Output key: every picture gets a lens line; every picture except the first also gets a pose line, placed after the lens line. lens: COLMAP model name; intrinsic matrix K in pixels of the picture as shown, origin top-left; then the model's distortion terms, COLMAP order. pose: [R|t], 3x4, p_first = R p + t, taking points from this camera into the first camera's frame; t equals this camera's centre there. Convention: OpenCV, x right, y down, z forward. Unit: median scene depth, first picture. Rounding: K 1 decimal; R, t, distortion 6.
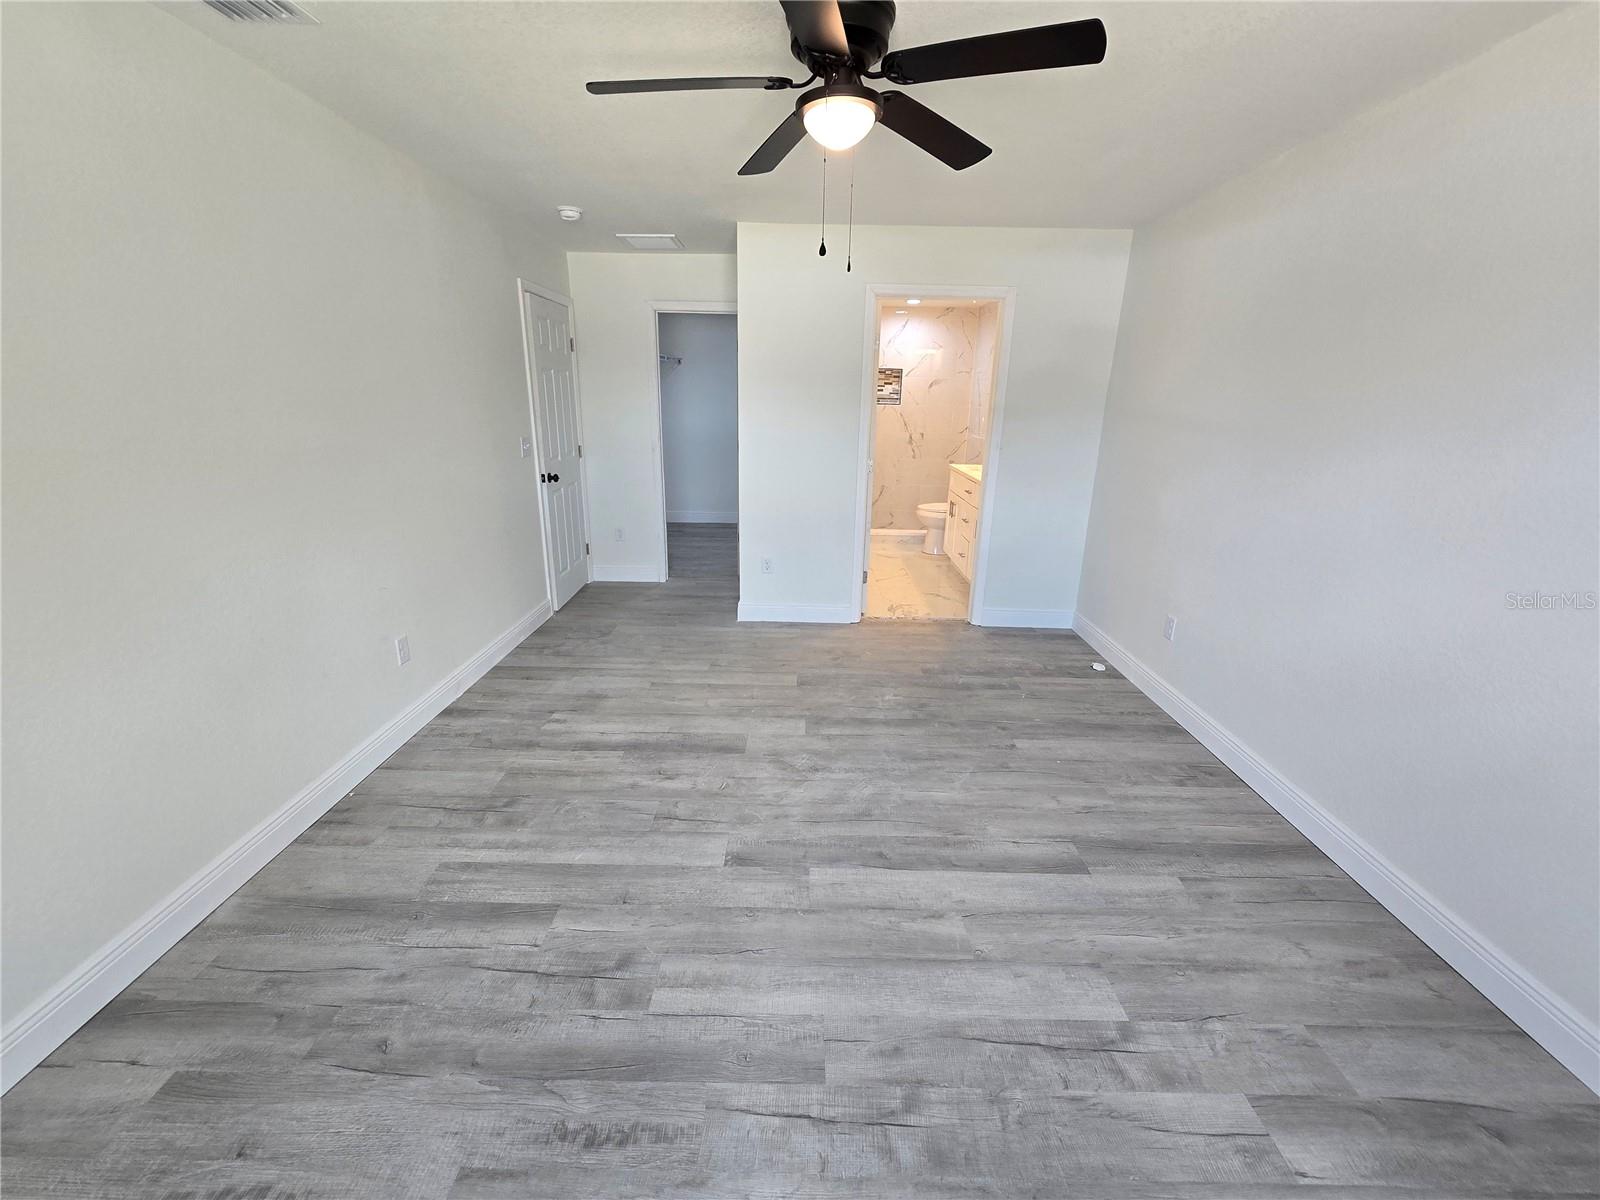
lens RADIAL K [[658.7, 0, 799.5], [0, 658.7, 601.4], [0, 0, 1]] dist [-0.004392, -0.000148]
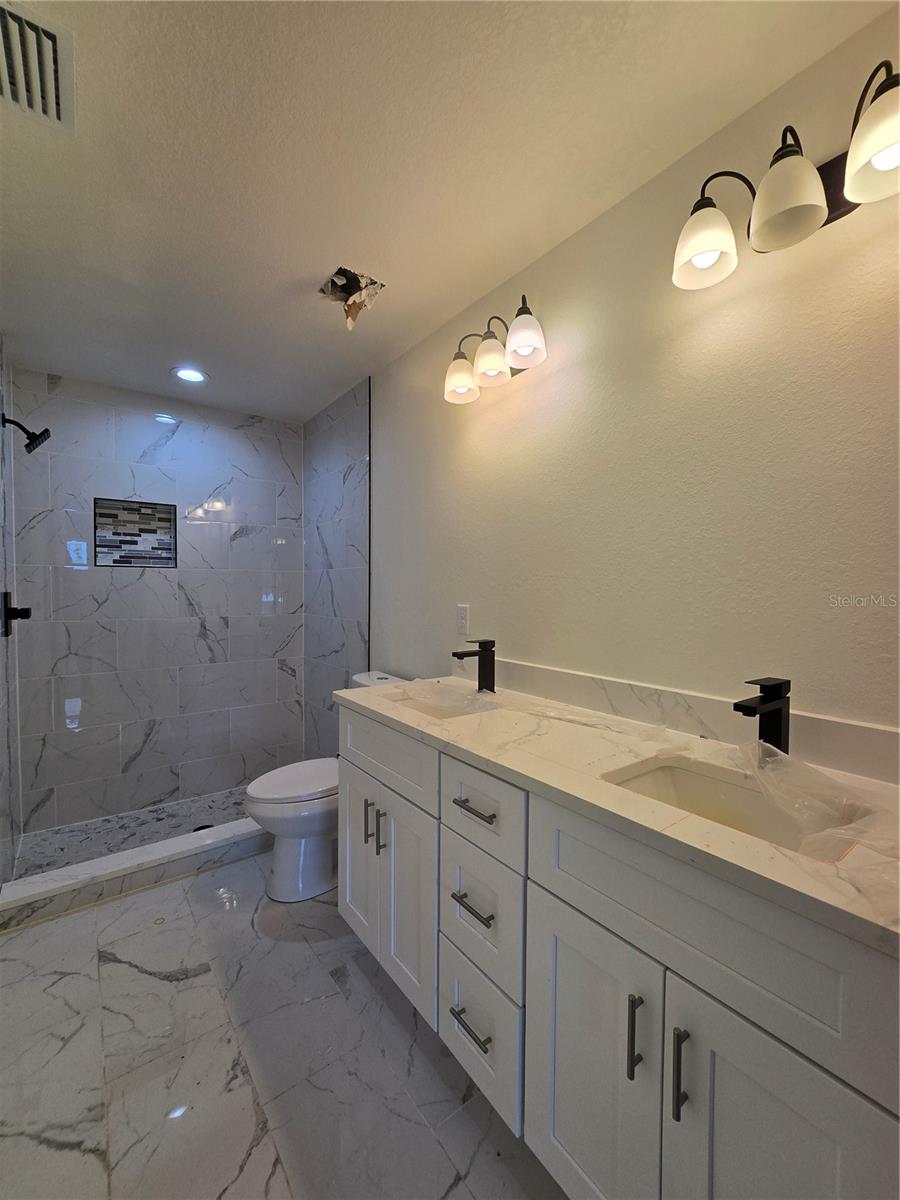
lens RADIAL K [[494.0, 0, 449.4], [0, 494.0, 601.0], [0, 0, 1]] dist [-0.004392, -0.000148]
pose [[0.785254, -0.035765, 0.618139, 0.077928], [0.194630, 0.961984, -0.191588, -0.152717], [-0.587788, 0.270754, 0.762363, 0.568859]]
